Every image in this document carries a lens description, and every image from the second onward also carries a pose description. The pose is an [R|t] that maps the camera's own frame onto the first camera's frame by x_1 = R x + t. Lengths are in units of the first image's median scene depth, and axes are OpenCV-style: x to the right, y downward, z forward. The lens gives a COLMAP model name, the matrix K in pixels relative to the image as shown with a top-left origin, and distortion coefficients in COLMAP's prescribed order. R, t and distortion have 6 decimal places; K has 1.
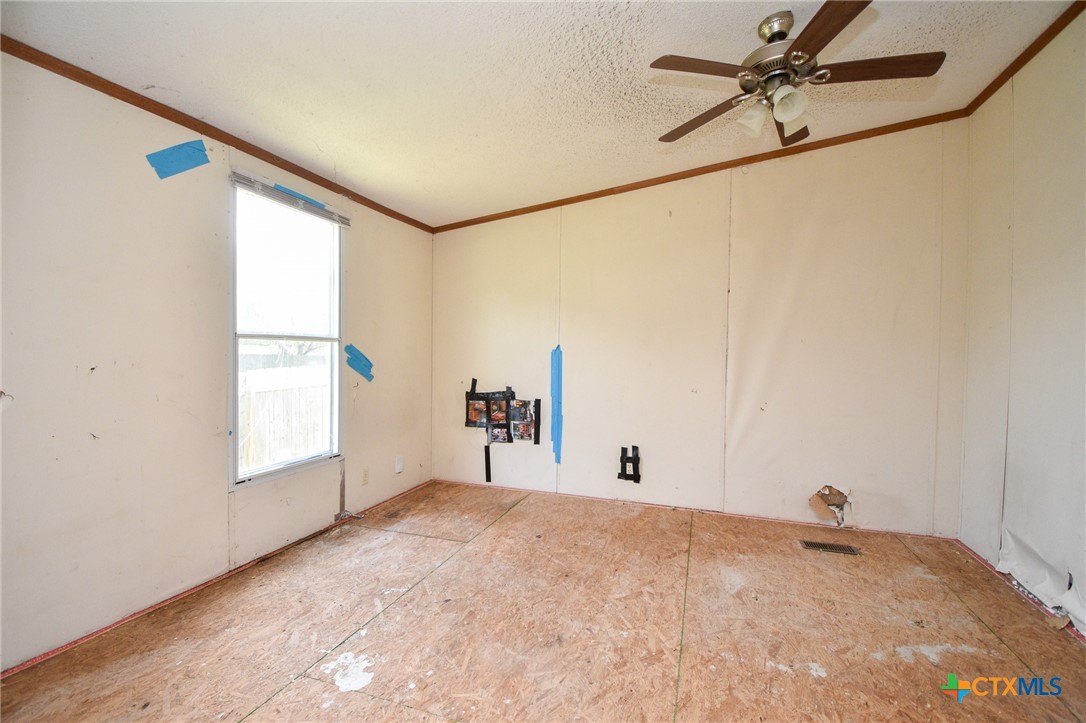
lens RADIAL K [[482.6, 0, 543.0], [0, 482.6, 361.5], [0, 0, 1]] dist [0.024003, -0.027844]
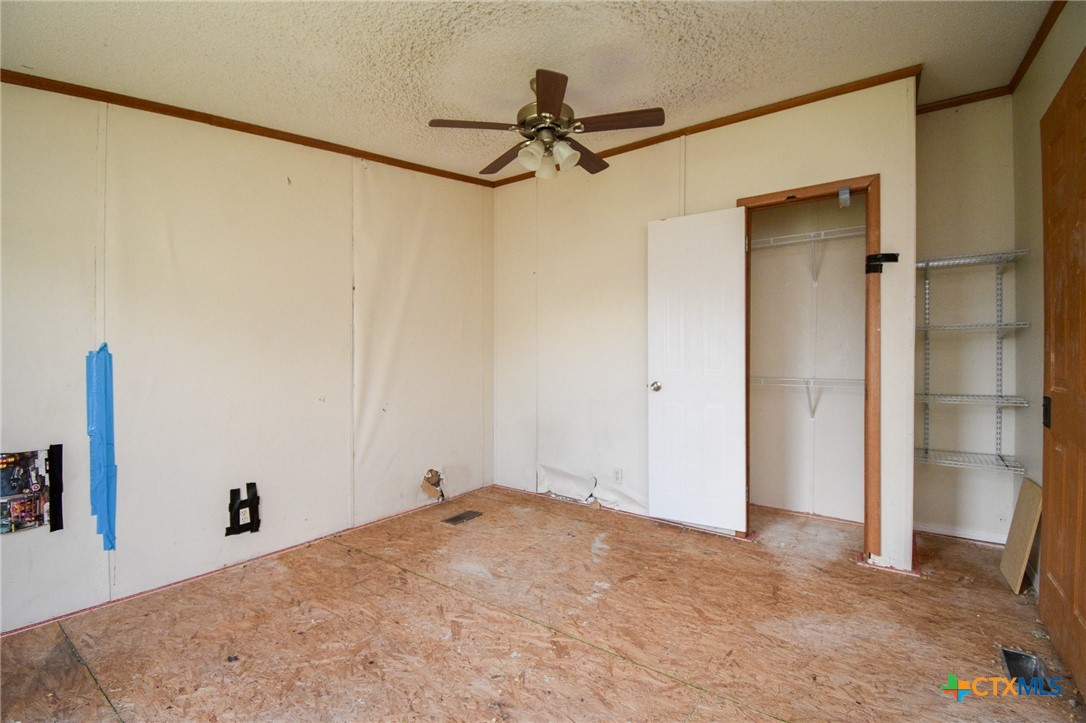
lens RADIAL K [[482.6, 0, 543.0], [0, 482.6, 361.5], [0, 0, 1]] dist [0.024003, -0.027844]
pose [[0.299254, -0.021052, 0.953941, -0.401678], [0.024041, 0.999606, 0.014518, -0.009717], [-0.953871, 0.018589, 0.299642, 0.379682]]
